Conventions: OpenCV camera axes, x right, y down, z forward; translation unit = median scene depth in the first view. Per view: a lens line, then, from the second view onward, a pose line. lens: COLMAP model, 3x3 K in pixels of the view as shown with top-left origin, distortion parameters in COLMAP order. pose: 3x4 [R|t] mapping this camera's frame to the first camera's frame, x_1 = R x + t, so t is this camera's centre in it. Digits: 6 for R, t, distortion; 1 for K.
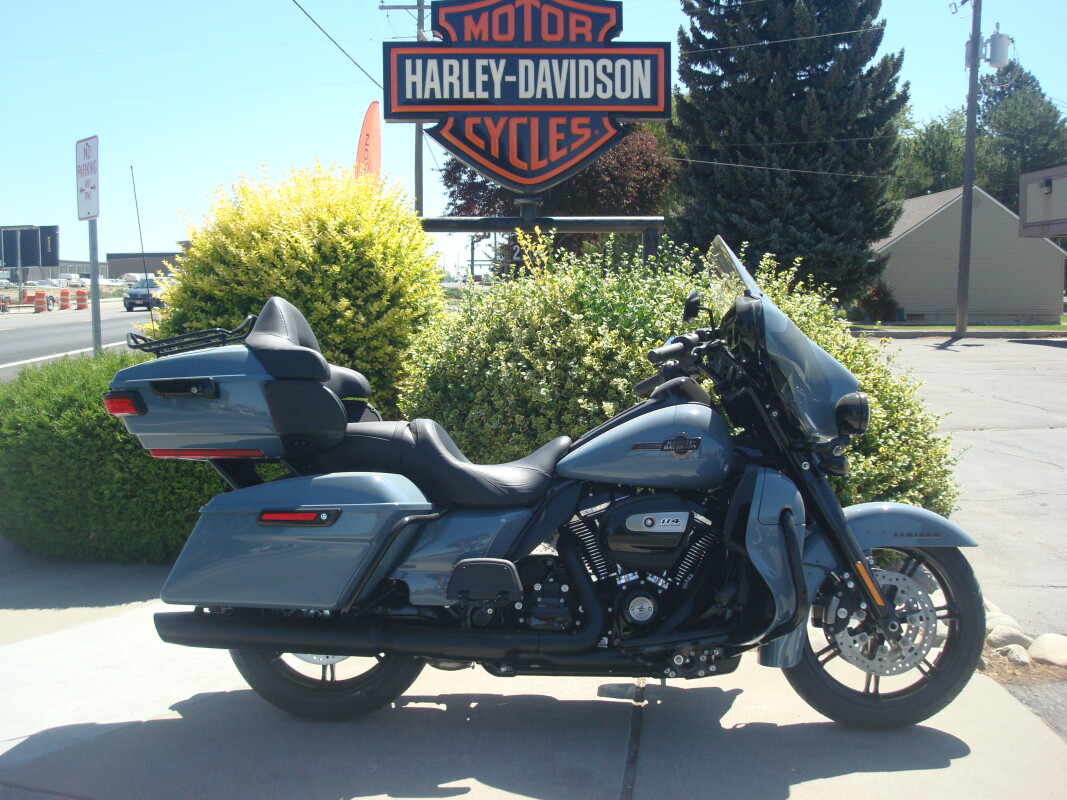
lens RADIAL K [[1106.7, 0, 531.2], [0, 1106.7, 387.0], [0, 0, 1]] dist [-0.094533, -0.022755]
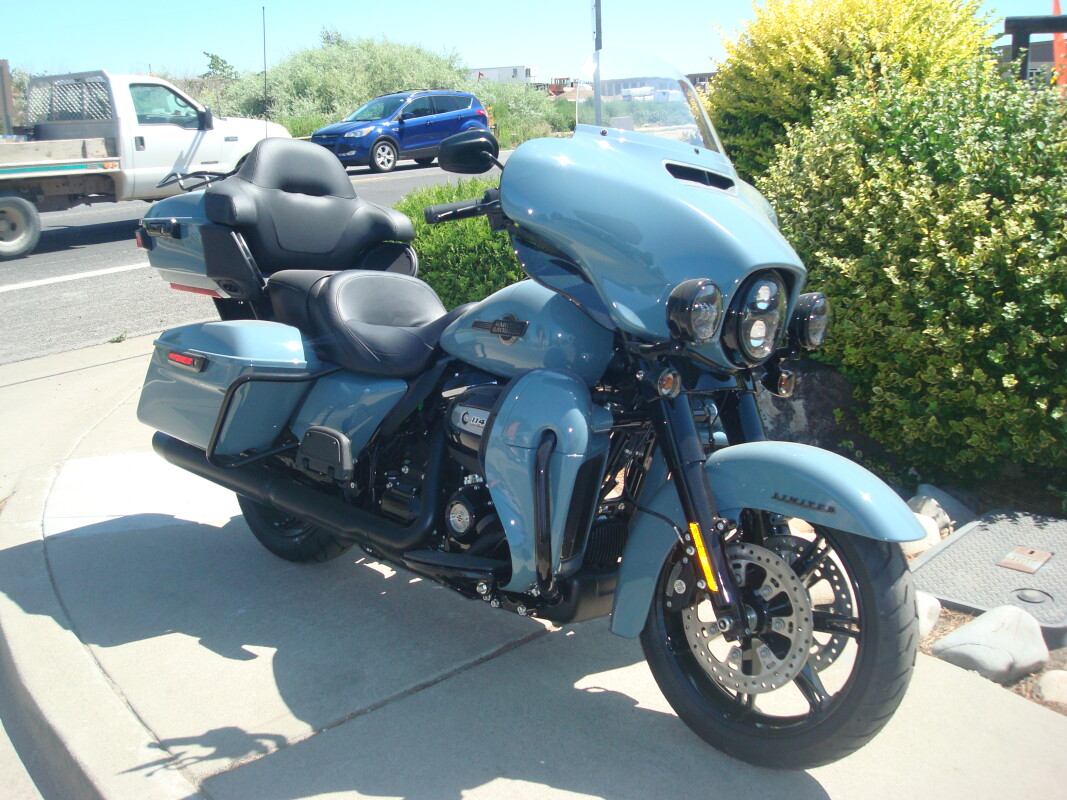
lens RADIAL K [[1106.7, 0, 531.2], [0, 1106.7, 387.0], [0, 0, 1]] dist [-0.094533, -0.022755]
pose [[0.752914, 0.137597, -0.643574, 0.641714], [-0.025174, 0.983205, 0.180760, -0.047926], [0.657638, -0.119895, 0.743732, 0.407572]]
